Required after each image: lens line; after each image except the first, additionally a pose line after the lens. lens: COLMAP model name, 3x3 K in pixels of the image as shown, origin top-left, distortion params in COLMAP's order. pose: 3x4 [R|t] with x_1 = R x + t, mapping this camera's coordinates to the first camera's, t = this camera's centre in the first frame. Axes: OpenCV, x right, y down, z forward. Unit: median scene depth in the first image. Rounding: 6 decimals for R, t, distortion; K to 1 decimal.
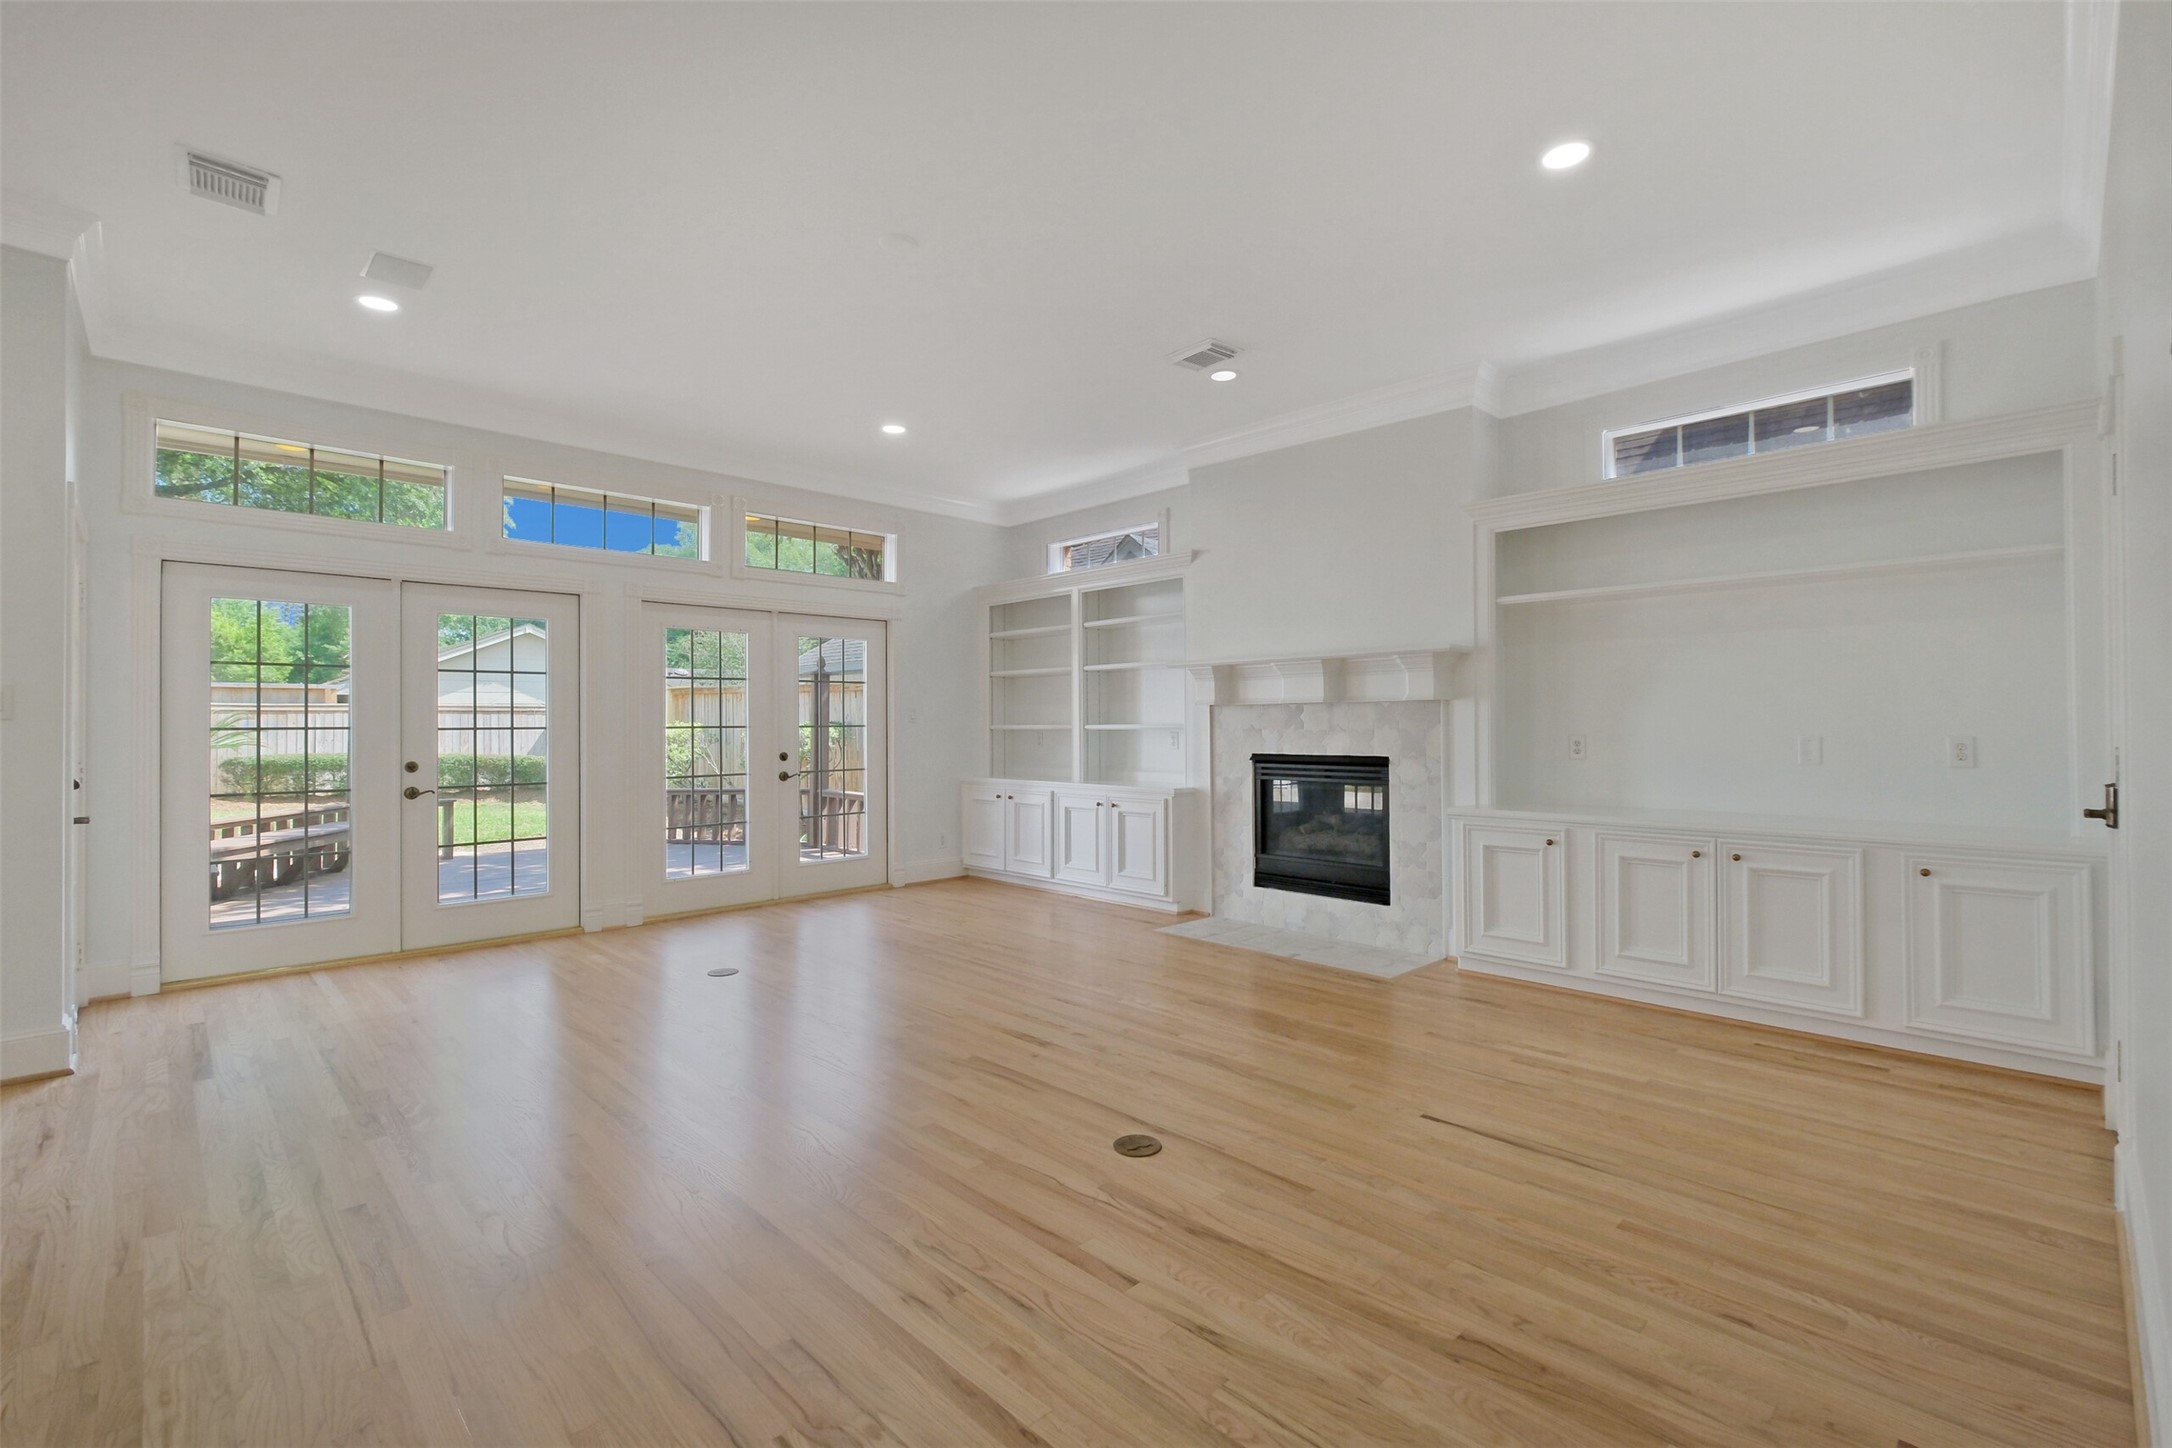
lens RADIAL K [[954.0, 0, 1087.1], [0, 954.0, 712.4], [0, 0, 1]] dist [-0.000829, -0.000970]
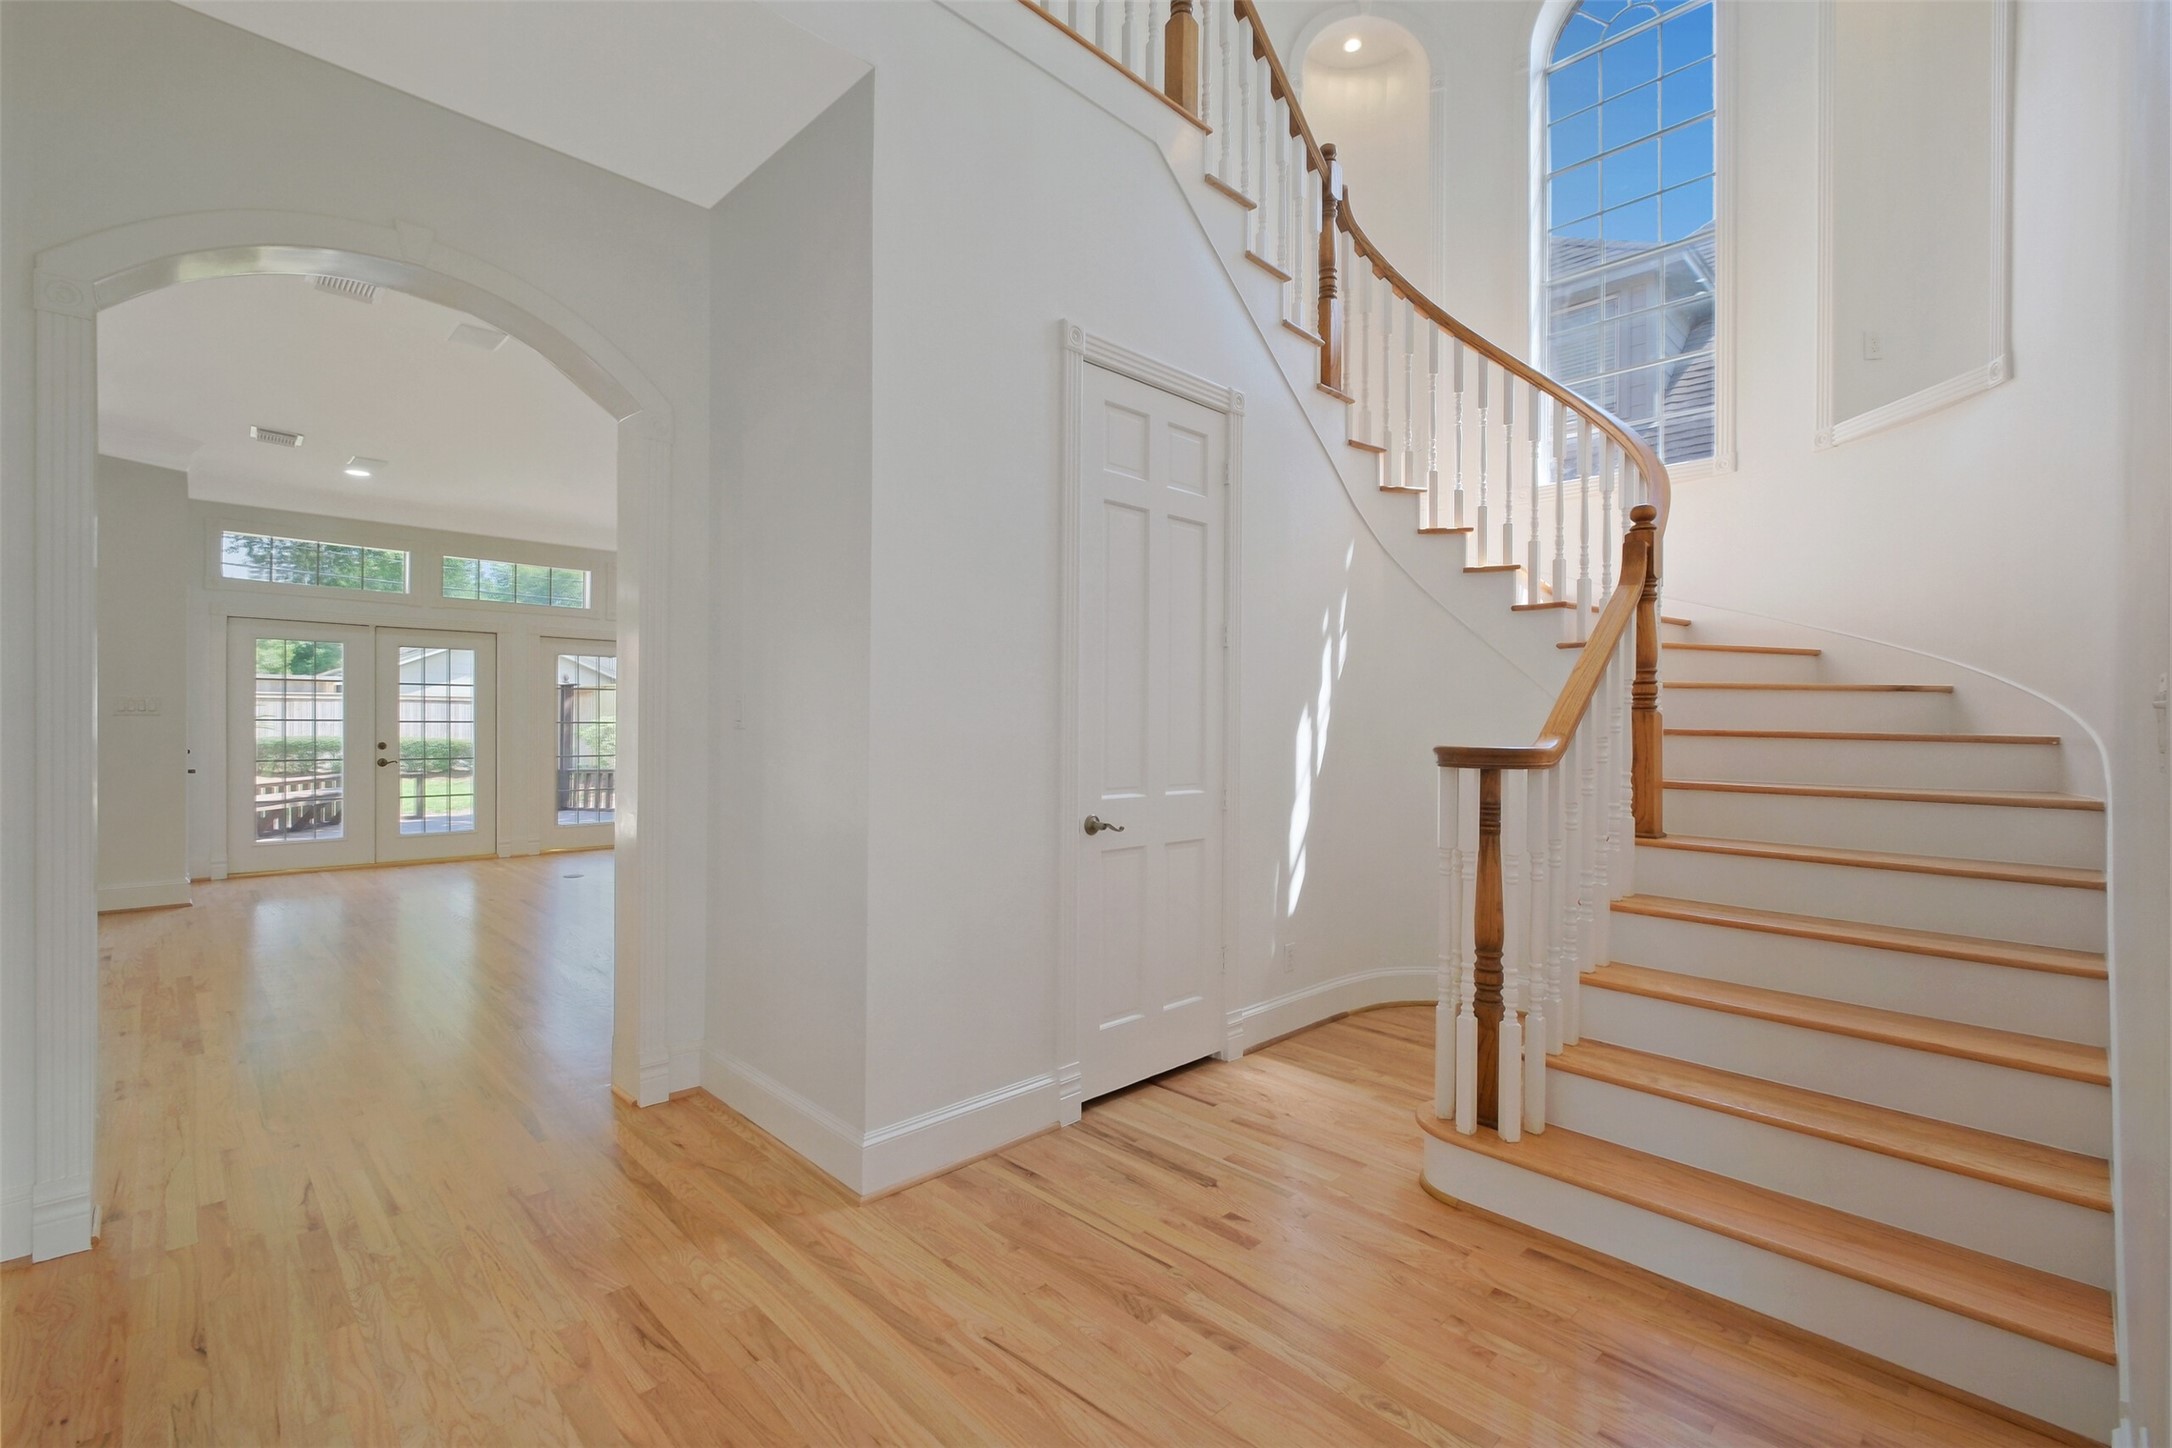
lens RADIAL K [[955.7, 0, 1082.3], [0, 955.7, 719.3], [0, 0, 1]] dist [0.002691, 0.000144]
pose [[0.999932, 0.011153, -0.003488, 0.502927], [-0.011107, 0.999855, 0.012902, -0.022345], [0.003631, -0.012862, 0.999911, -0.637765]]
